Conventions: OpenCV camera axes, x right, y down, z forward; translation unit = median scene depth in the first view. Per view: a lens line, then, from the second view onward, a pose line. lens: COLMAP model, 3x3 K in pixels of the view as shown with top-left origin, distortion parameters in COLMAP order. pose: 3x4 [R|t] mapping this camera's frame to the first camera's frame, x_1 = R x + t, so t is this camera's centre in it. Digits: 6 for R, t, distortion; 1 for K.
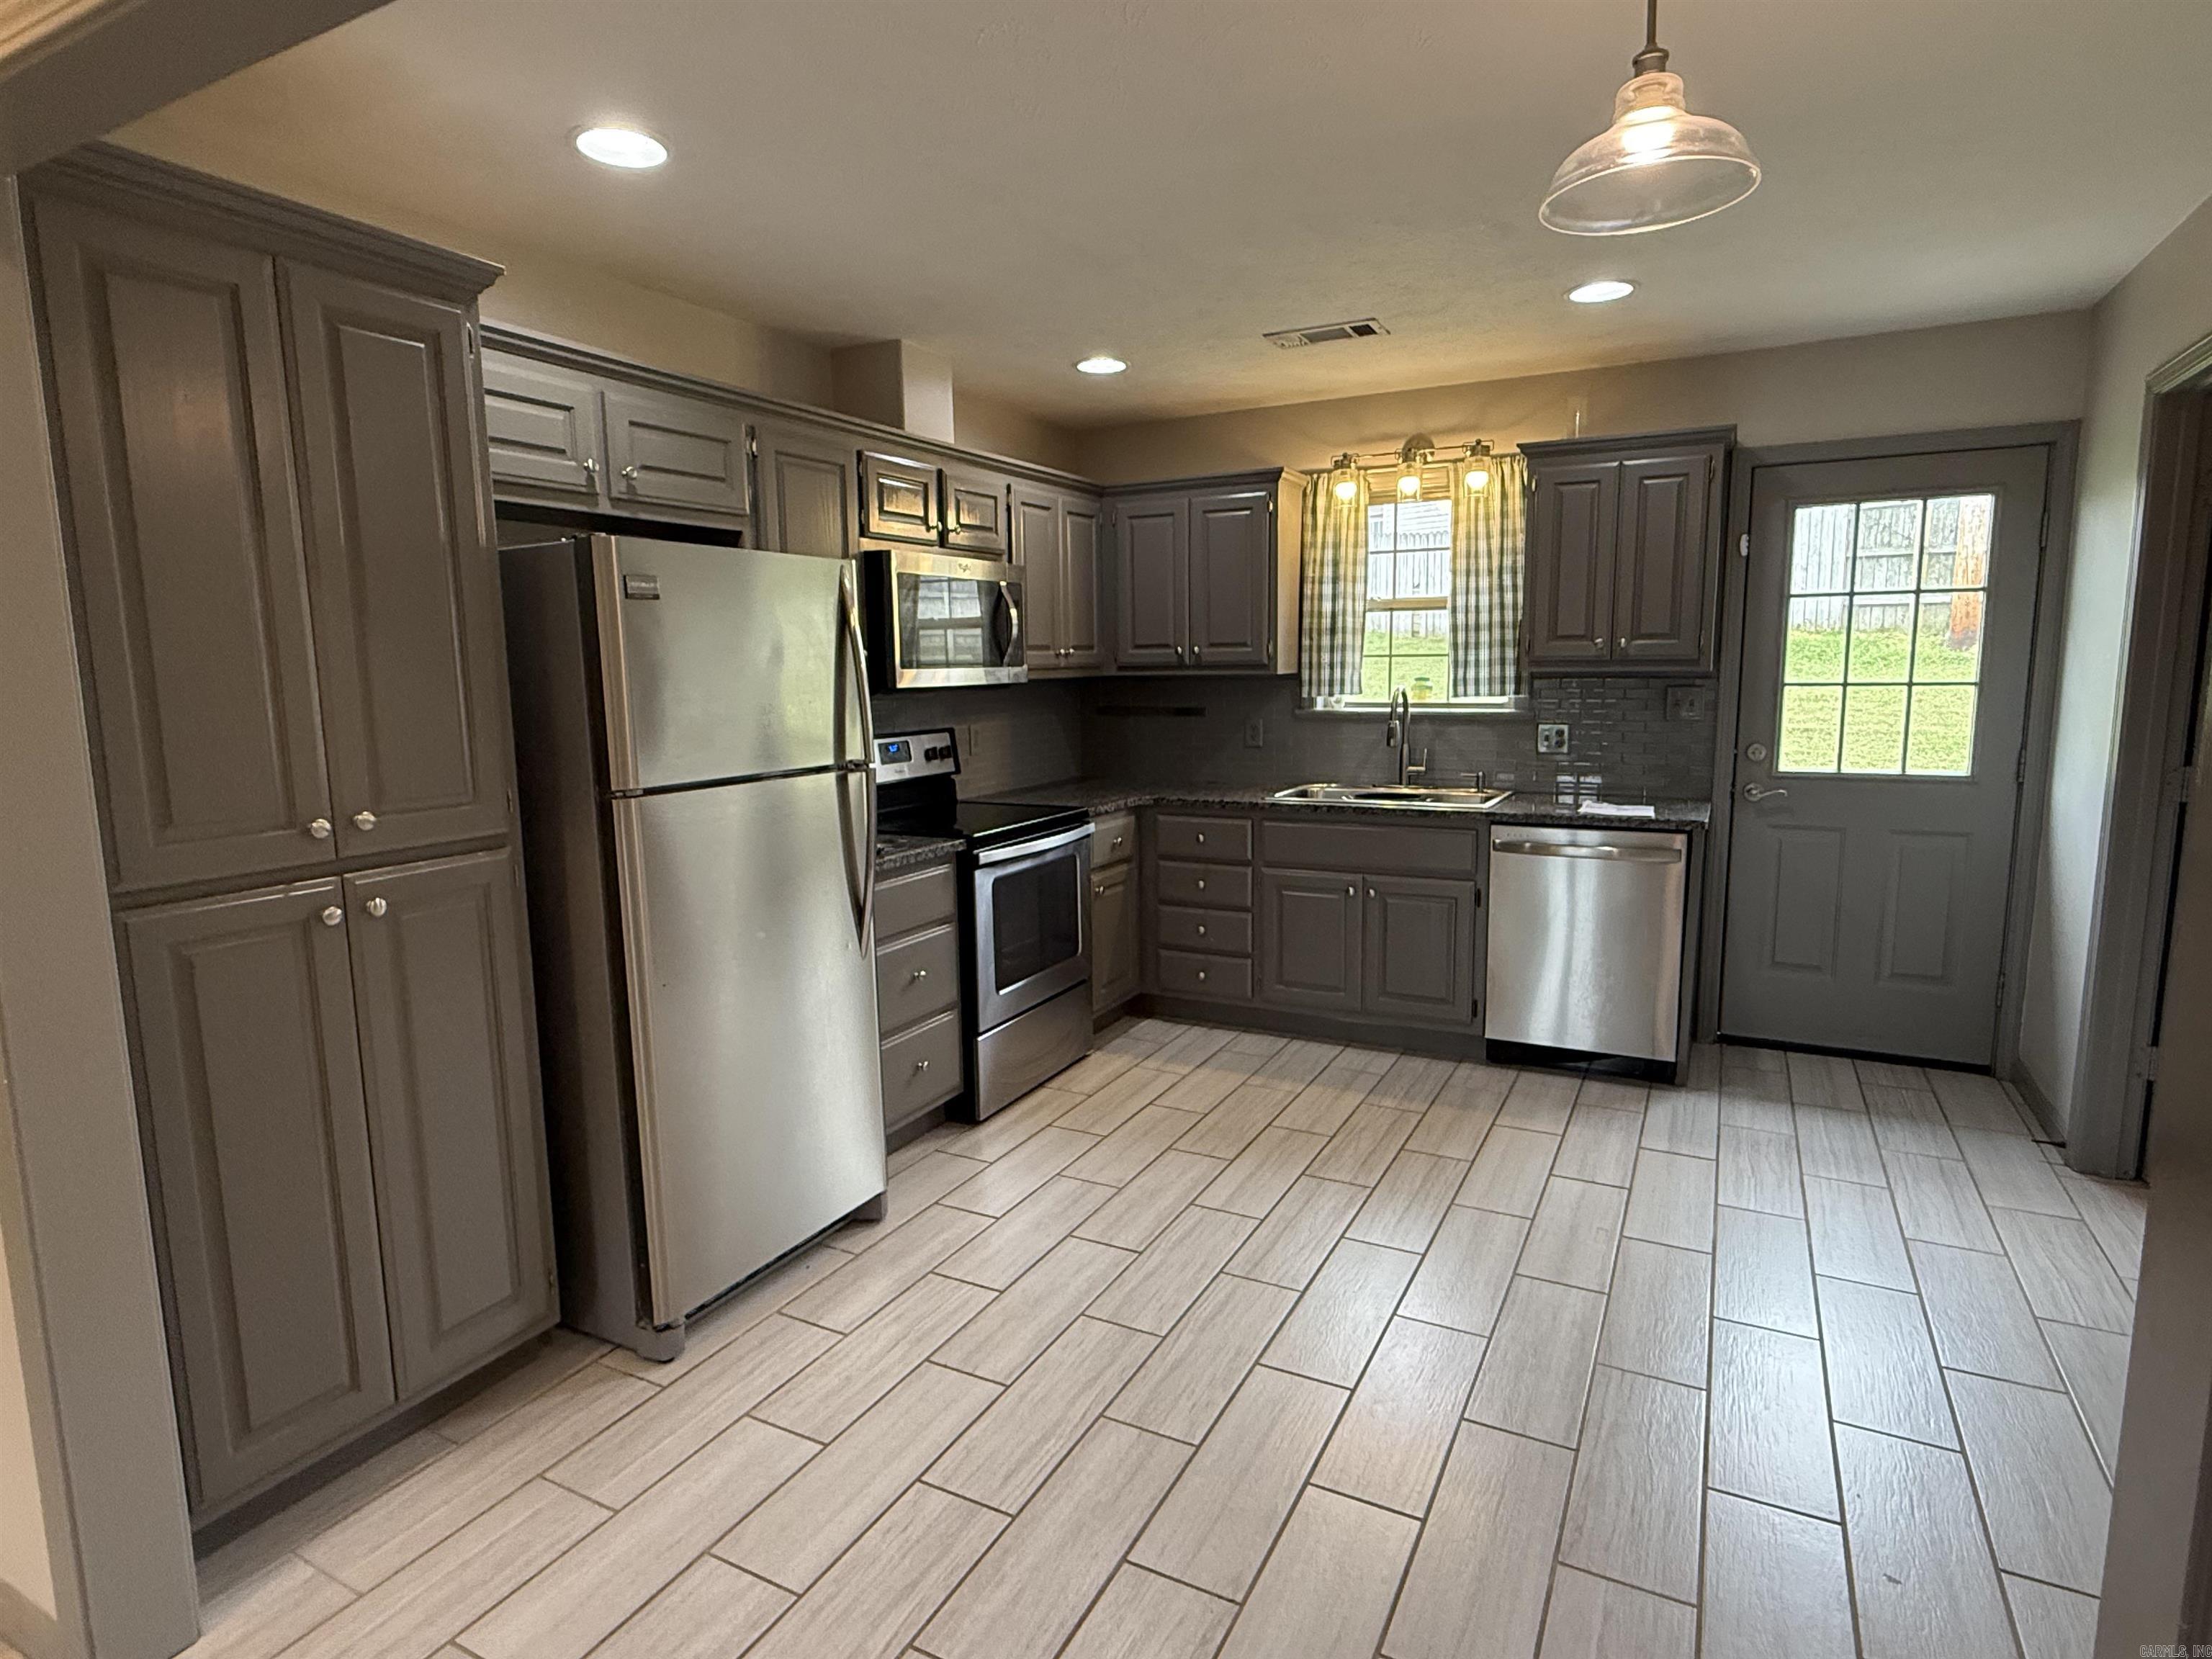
lens RADIAL K [[1182.4, 0, 1099.8], [0, 1182.4, 826.5], [0, 0, 1]] dist [-0.000018, -0.001032]
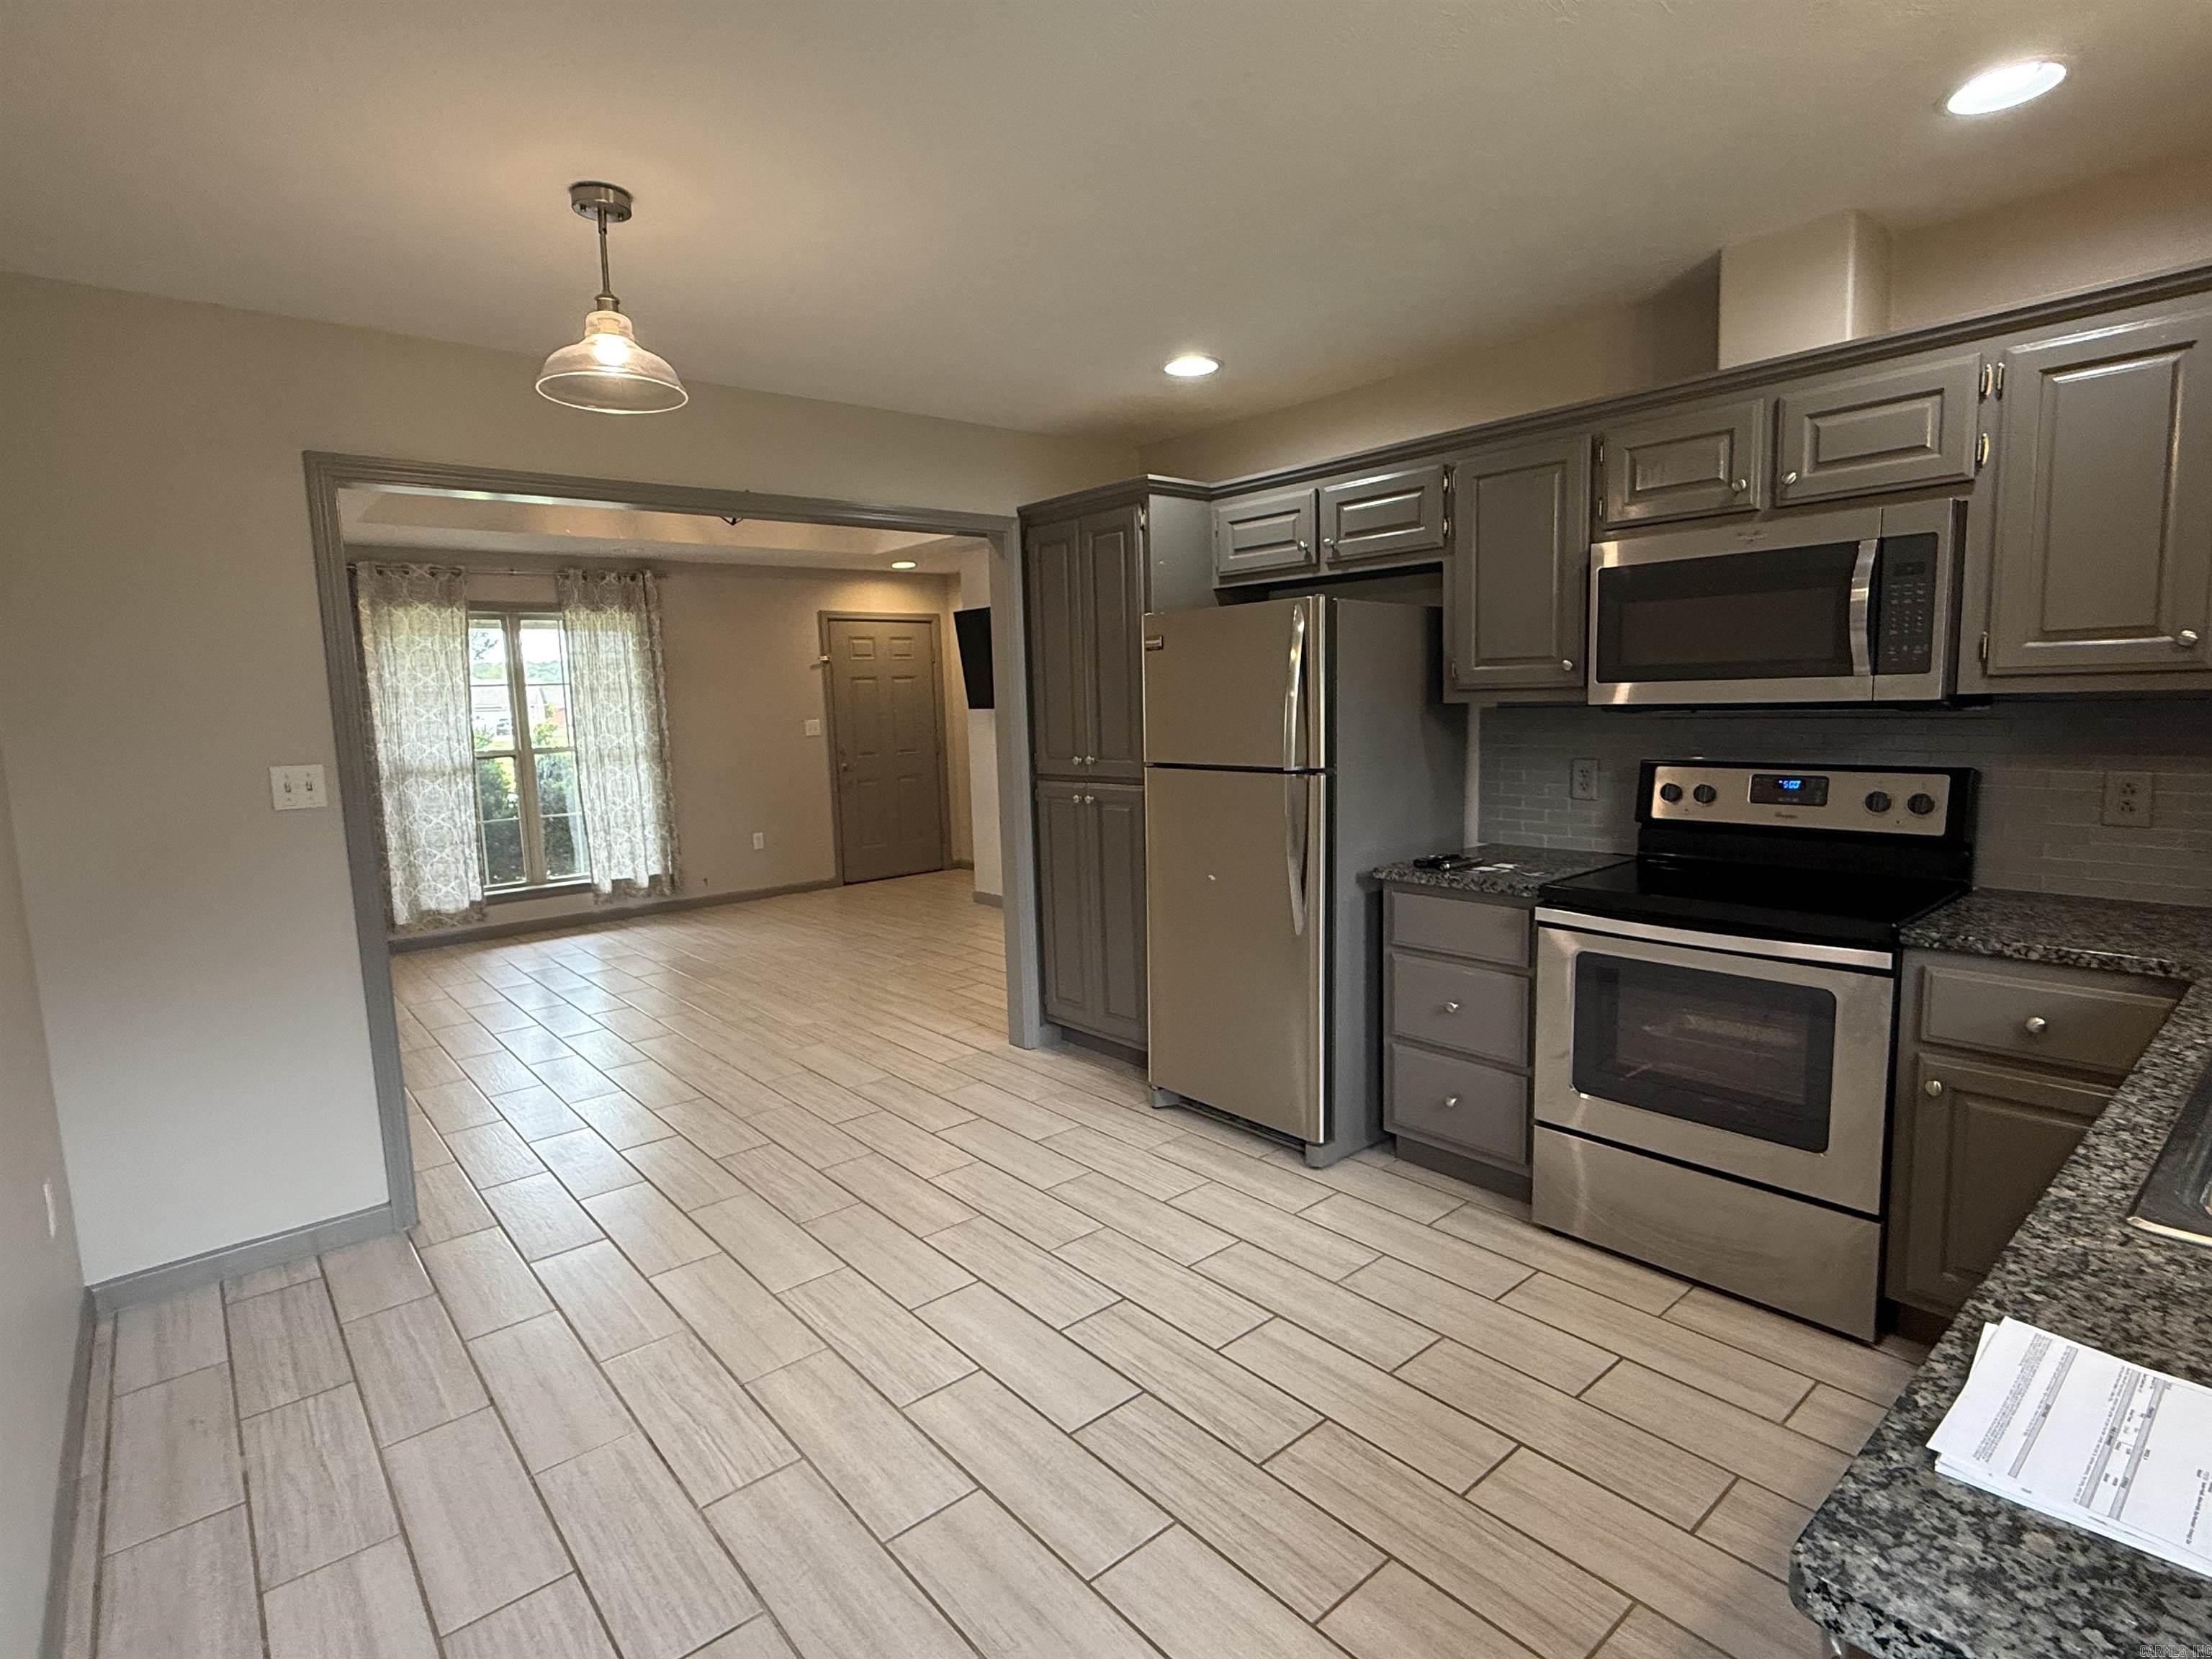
lens RADIAL K [[1116.3, 0, 1097.5], [0, 1116.3, 826.6], [0, 0, 1]] dist [-0.000340, -0.001300]
pose [[-0.370368, 0.136044, -0.918869, 0.615618], [-0.091971, 0.978985, 0.182015, -0.124306], [0.924321, 0.151922, -0.350073, 0.827663]]
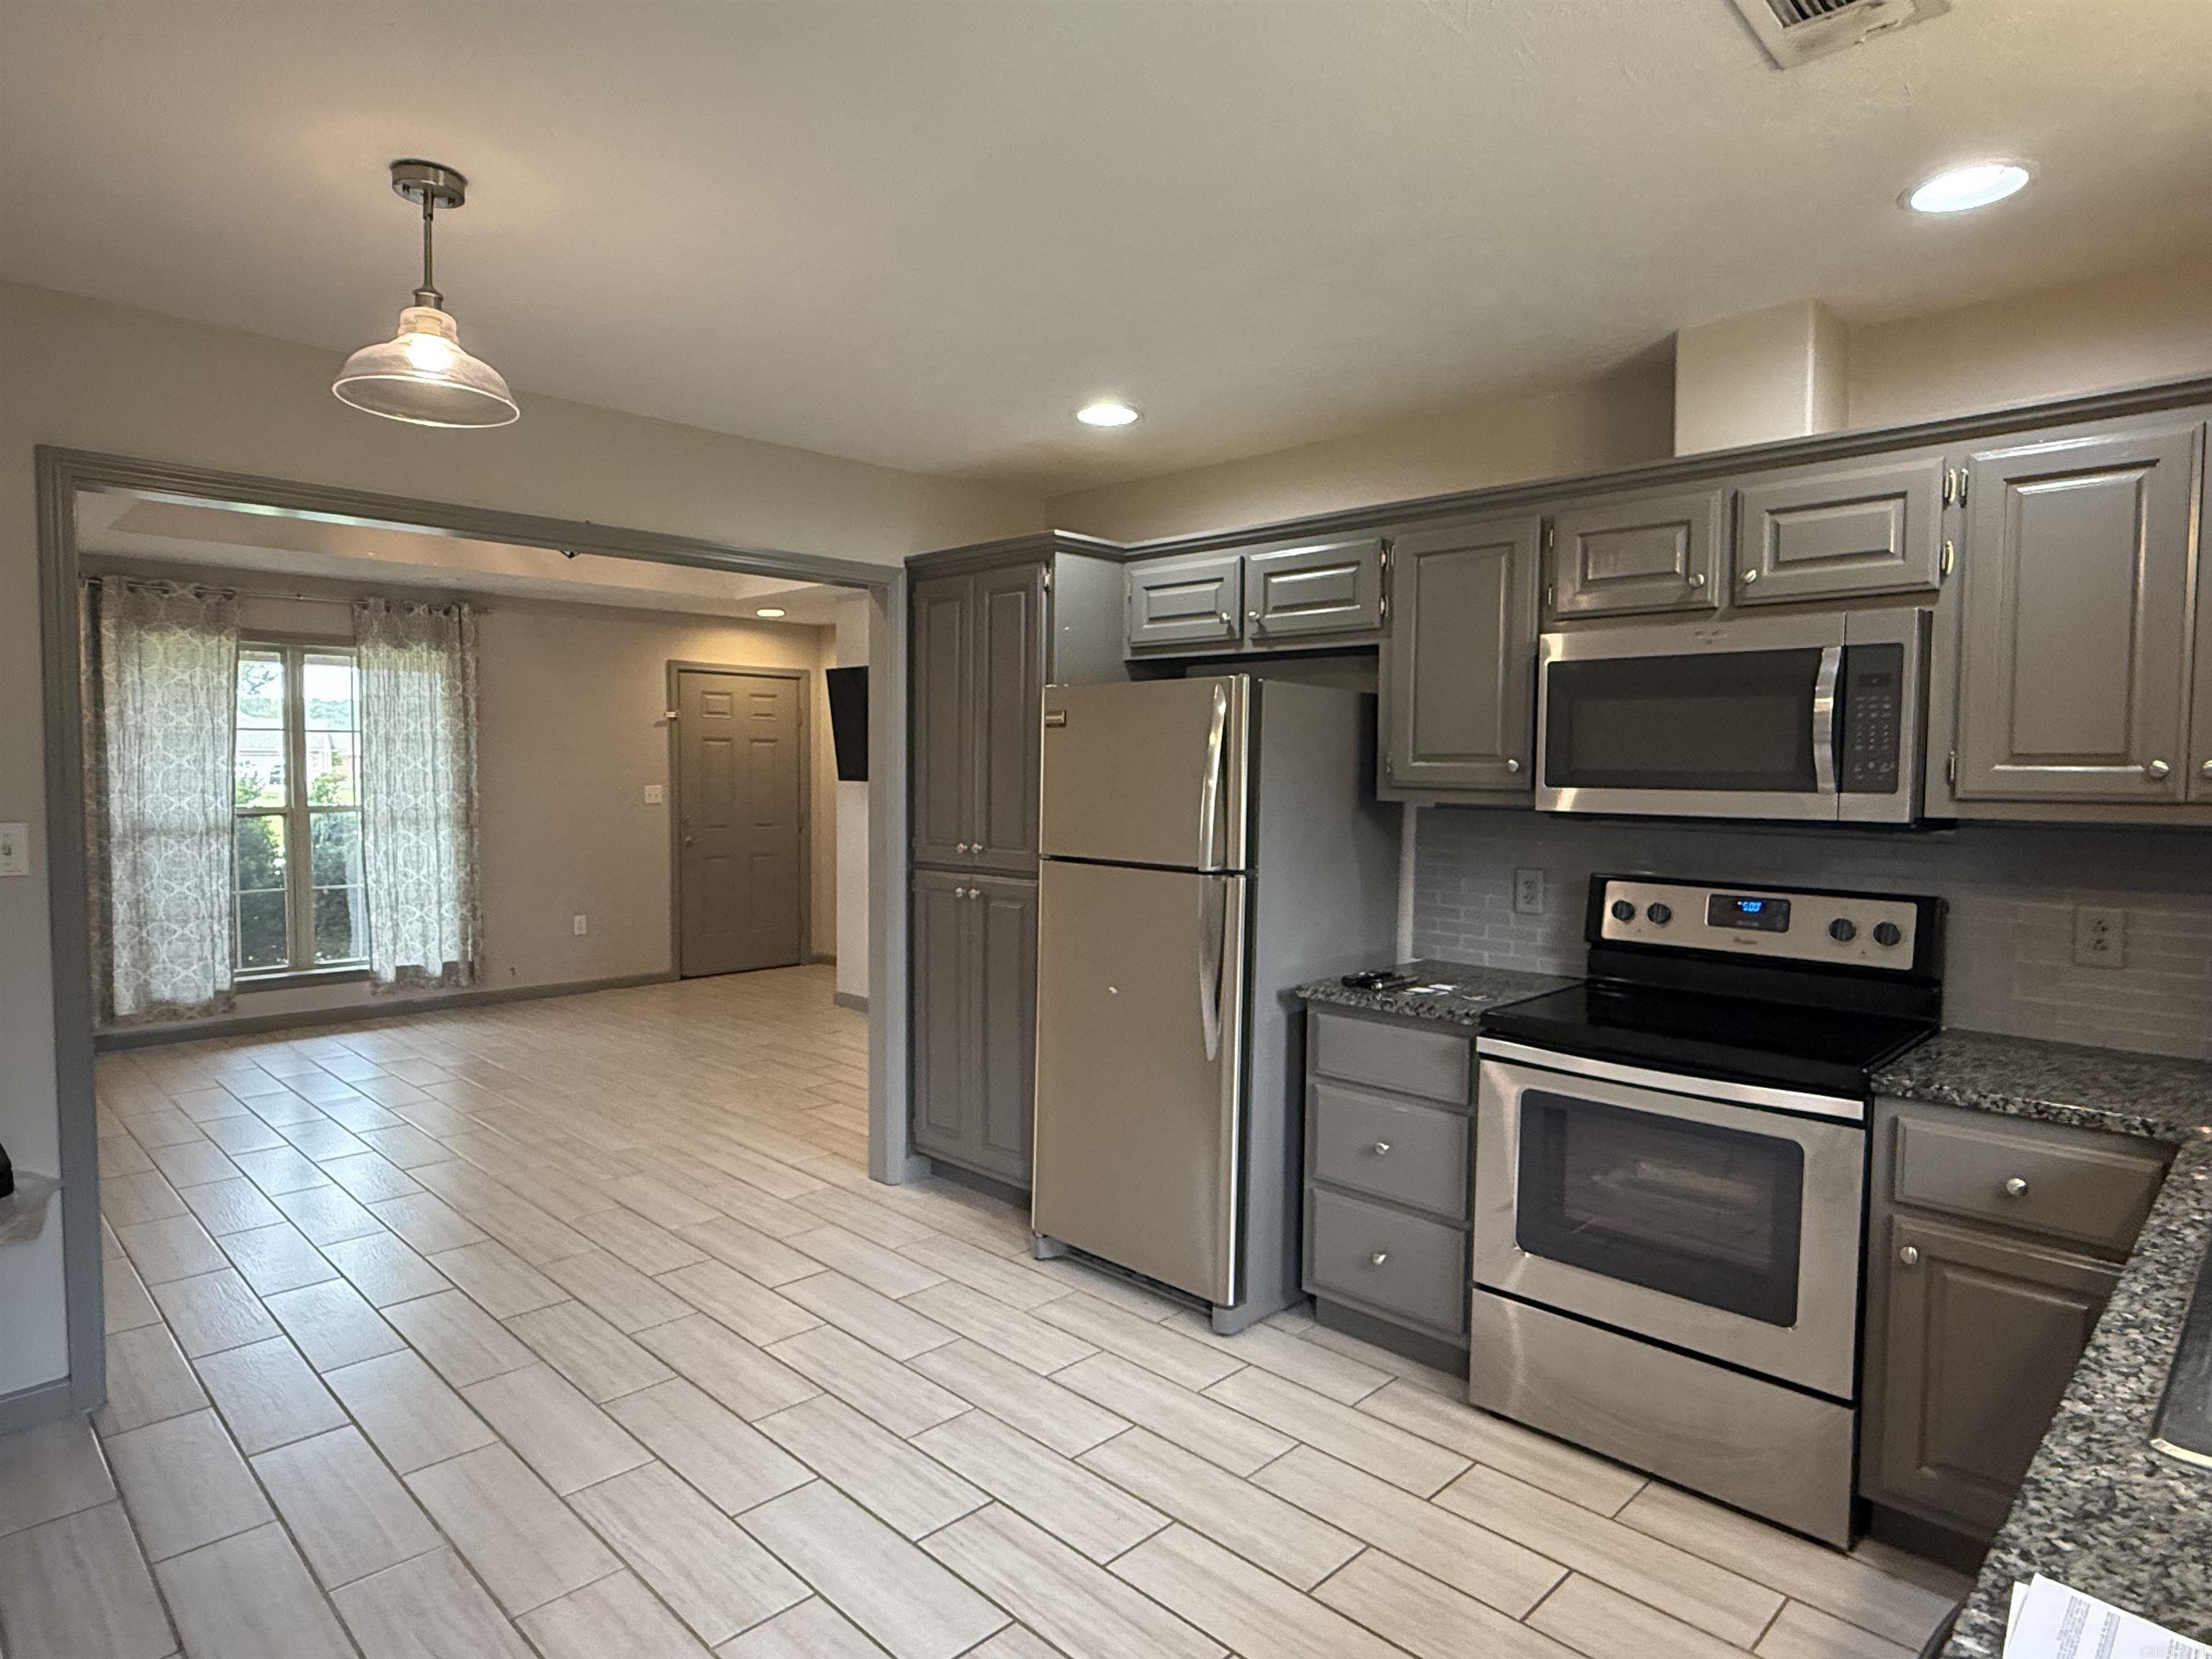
lens RADIAL K [[1263.6, 0, 1095.0], [0, 1263.6, 829.8], [0, 0, 1]] dist [-0.002977, 0.000624]
pose [[-0.291042, 0.060282, -0.954809, 0.601480], [-0.138378, 0.984866, 0.104360, -0.129279], [0.946650, 0.162497, -0.278295, 0.820221]]
